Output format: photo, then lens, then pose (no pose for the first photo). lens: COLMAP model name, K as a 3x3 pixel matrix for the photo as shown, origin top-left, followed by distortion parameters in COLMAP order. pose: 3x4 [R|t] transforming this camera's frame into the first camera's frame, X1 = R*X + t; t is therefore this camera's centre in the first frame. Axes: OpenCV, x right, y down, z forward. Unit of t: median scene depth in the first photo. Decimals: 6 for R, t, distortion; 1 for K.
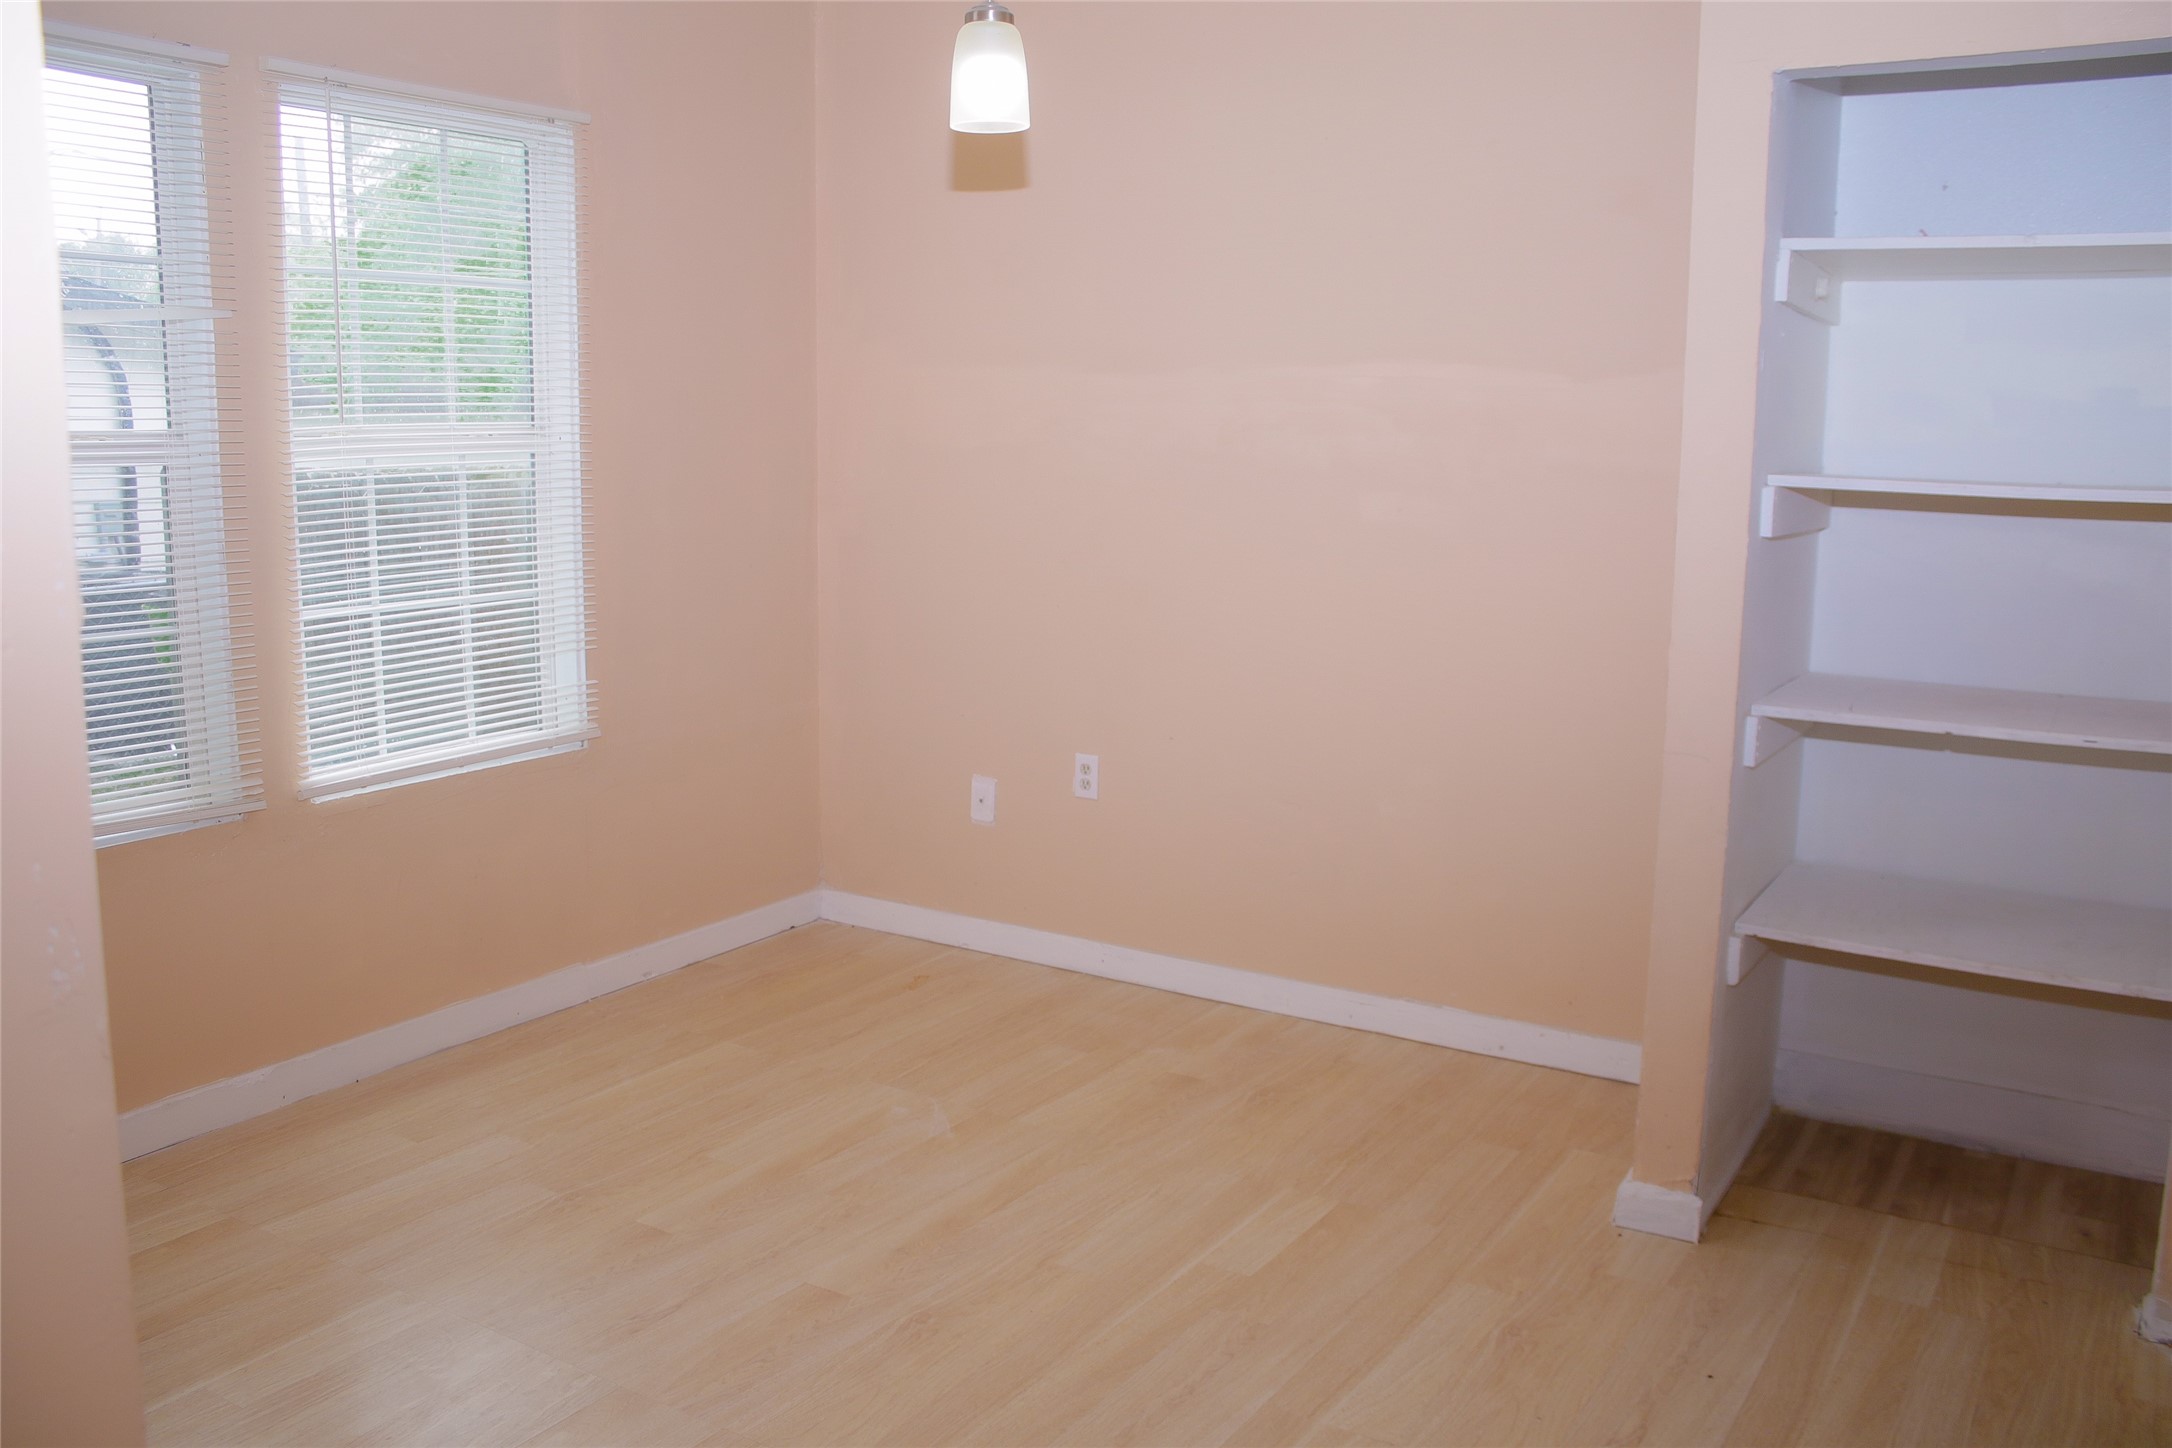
lens RADIAL K [[1825.0, 0, 1090.5], [0, 1825.0, 739.3], [0, 0, 1]] dist [-0.153730, 0.139591]
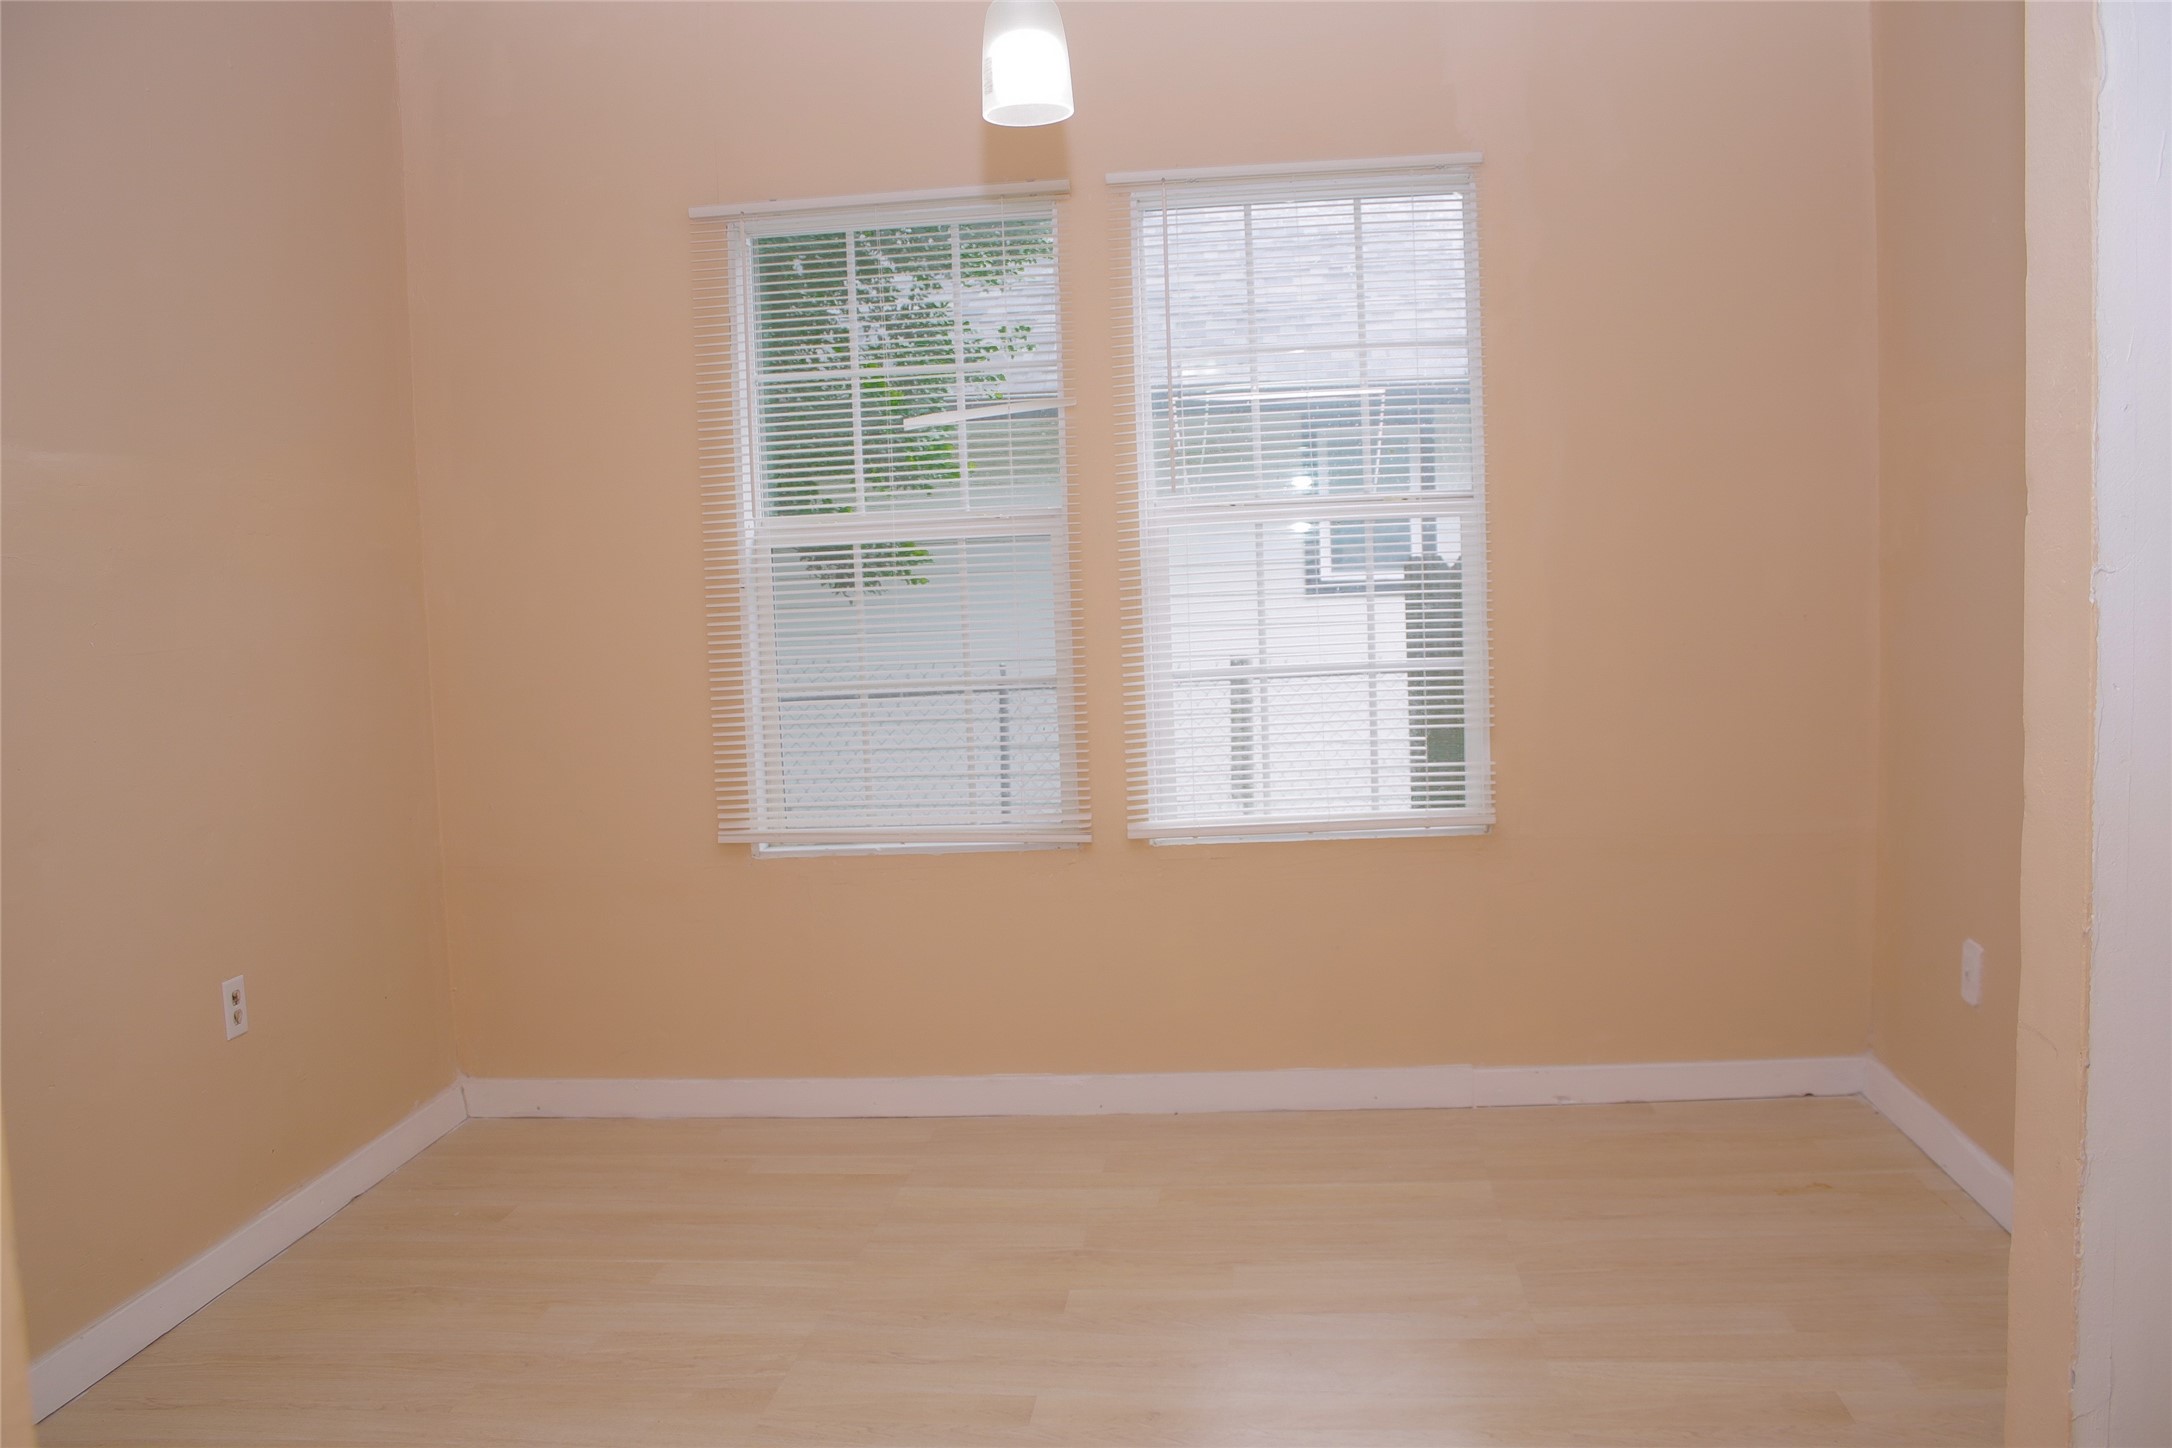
lens RADIAL K [[1825.0, 0, 1087.3], [0, 1825.0, 712.7], [0, 0, 1]] dist [-0.153730, 0.139591]
pose [[0.426273, 0.047811, -0.903330, 0.494999], [-0.108952, 0.994046, 0.001199, -0.037224], [0.898009, 0.097908, 0.428944, 0.443077]]
